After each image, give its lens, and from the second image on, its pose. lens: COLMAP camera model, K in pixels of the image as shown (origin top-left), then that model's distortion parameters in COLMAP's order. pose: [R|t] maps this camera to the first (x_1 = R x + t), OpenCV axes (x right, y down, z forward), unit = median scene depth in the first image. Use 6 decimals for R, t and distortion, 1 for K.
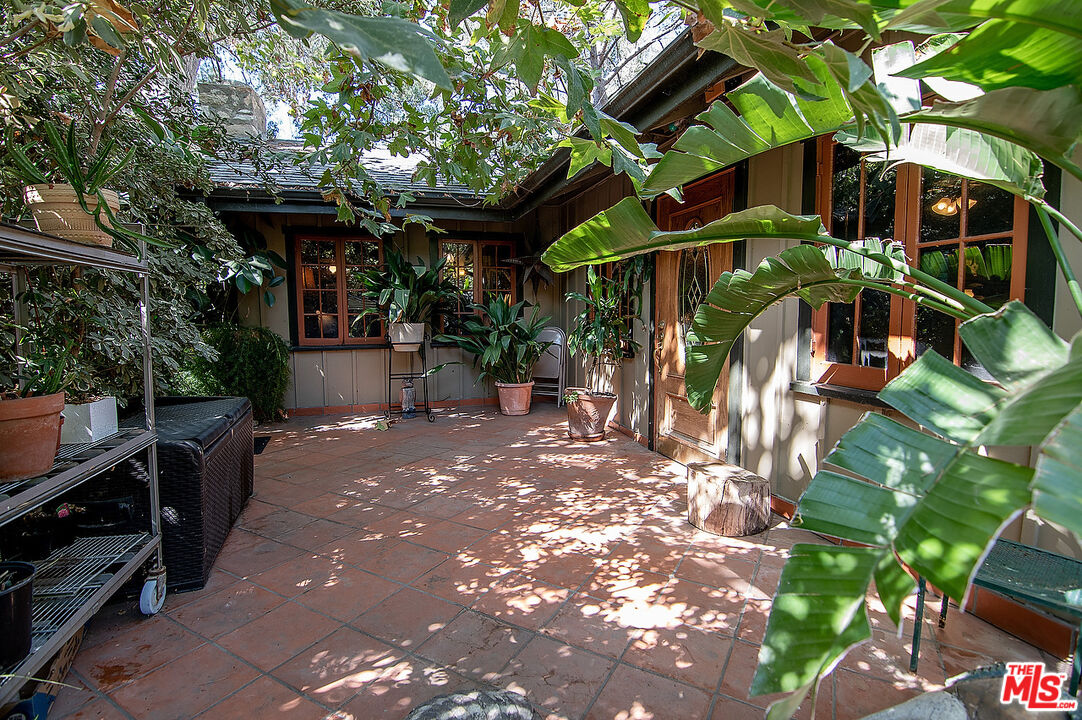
lens RADIAL K [[551.0, 0, 542.6], [0, 551.0, 358.9], [0, 0, 1]] dist [-0.000792, -0.000257]
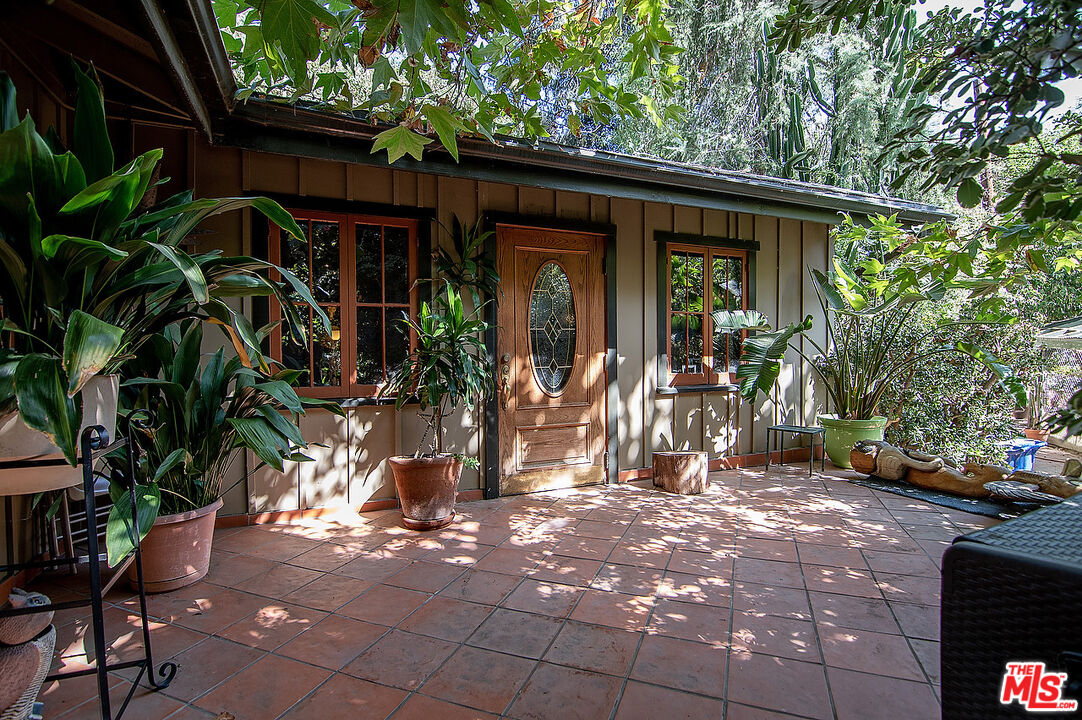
lens RADIAL K [[551.0, 0, 543.8], [0, 551.0, 356.9], [0, 0, 1]] dist [-0.000792, -0.000257]
pose [[-0.175086, -0.011331, 0.984488, -0.953471], [0.083465, 0.996163, 0.026309, -0.105999], [-0.981009, 0.086777, -0.173469, 1.467206]]
